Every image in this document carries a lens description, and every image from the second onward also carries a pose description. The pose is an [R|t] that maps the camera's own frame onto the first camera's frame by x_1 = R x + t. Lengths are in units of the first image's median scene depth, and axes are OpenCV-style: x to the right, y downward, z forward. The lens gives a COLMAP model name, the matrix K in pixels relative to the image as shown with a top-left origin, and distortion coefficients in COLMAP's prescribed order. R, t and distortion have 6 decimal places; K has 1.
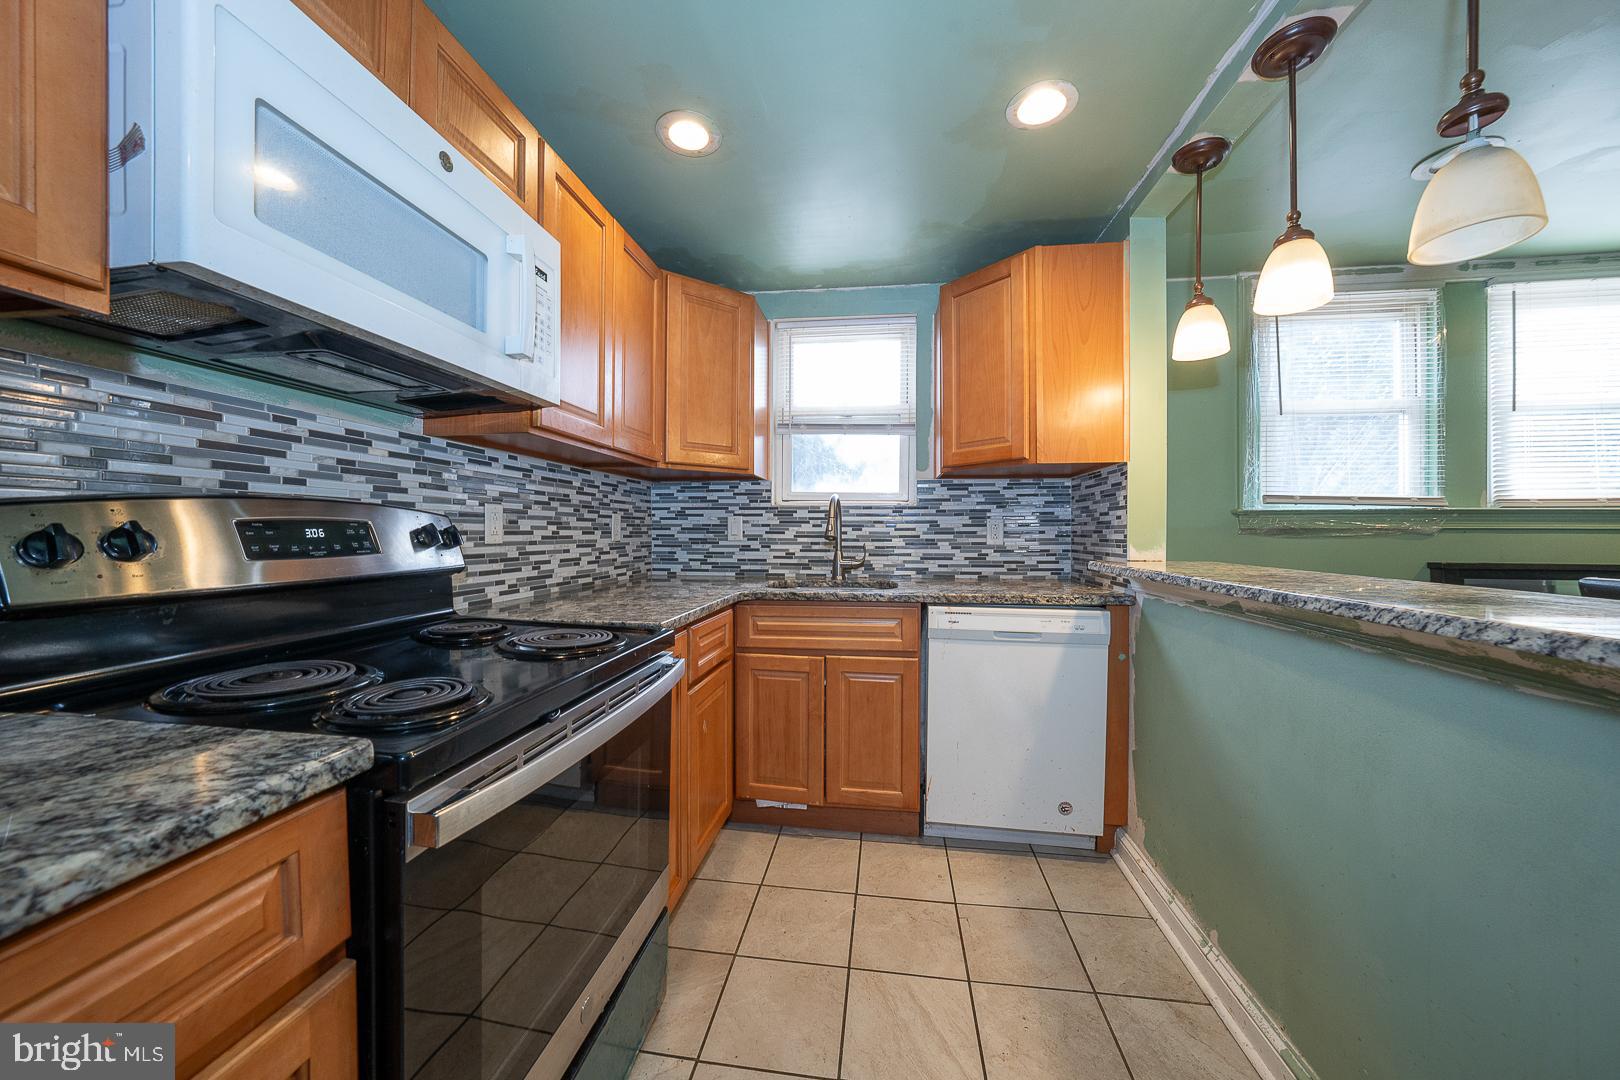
lens RADIAL K [[560.3, 0, 808.2], [0, 560.3, 543.9], [0, 0, 1]] dist [-0.019547, 0.002661]
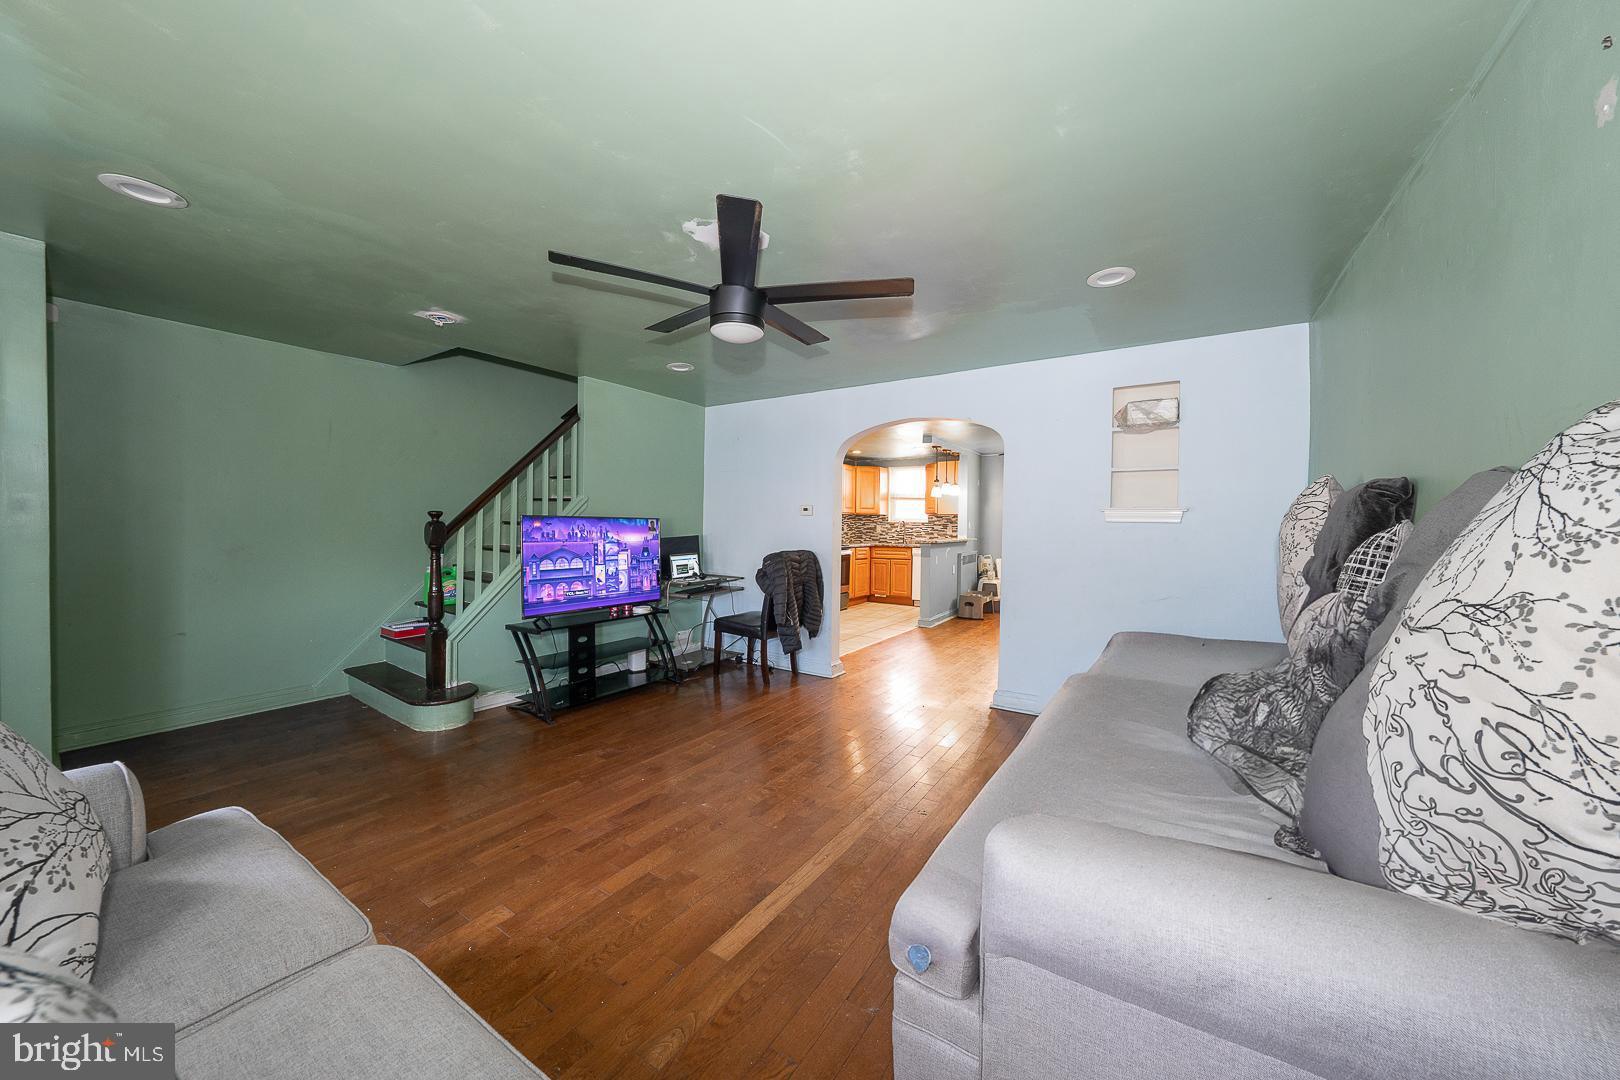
lens RADIAL K [[560.3, 0, 812.4], [0, 560.3, 534.8], [0, 0, 1]] dist [-0.019547, 0.002661]
pose [[0.909666, 0.013483, -0.415121, 0.977440], [-0.014023, 0.999900, 0.001746, 0.010100], [0.415103, 0.004233, 0.909764, -2.418751]]
